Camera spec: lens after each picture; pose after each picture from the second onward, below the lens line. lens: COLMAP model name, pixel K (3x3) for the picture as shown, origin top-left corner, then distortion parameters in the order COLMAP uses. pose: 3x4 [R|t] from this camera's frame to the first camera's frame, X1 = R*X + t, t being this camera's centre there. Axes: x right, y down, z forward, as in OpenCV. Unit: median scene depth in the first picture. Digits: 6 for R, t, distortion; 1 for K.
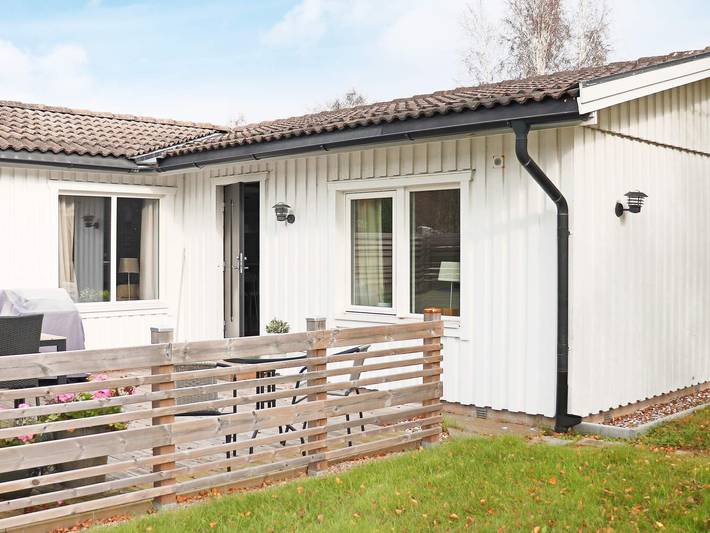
lens RADIAL K [[859.1, 0, 355.0], [0, 859.1, 266.5], [0, 0, 1]] dist [0.001515, 0.002057]
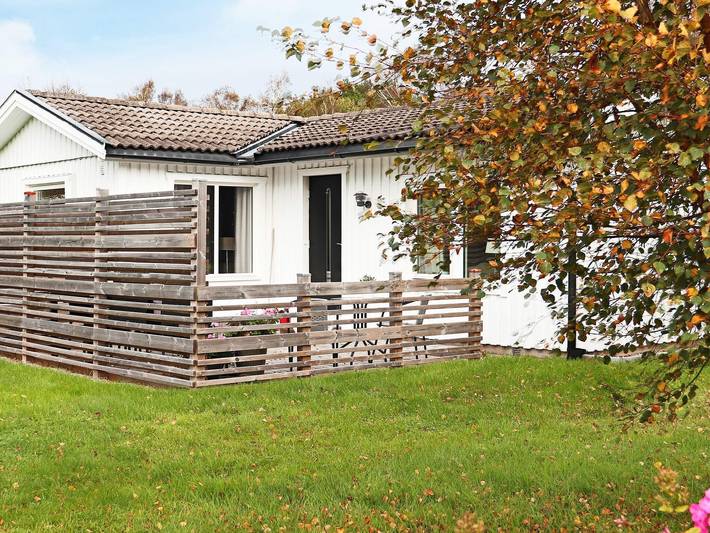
lens RADIAL K [[980.8, 0, 355.0], [0, 980.8, 266.5], [0, 0, 1]] dist [0.151438, -0.008537]
pose [[0.997957, 0.002466, -0.063848, -0.002861], [-0.001739, 0.999933, 0.011450, 0.016543], [0.063872, -0.011315, 0.997894, -0.391172]]
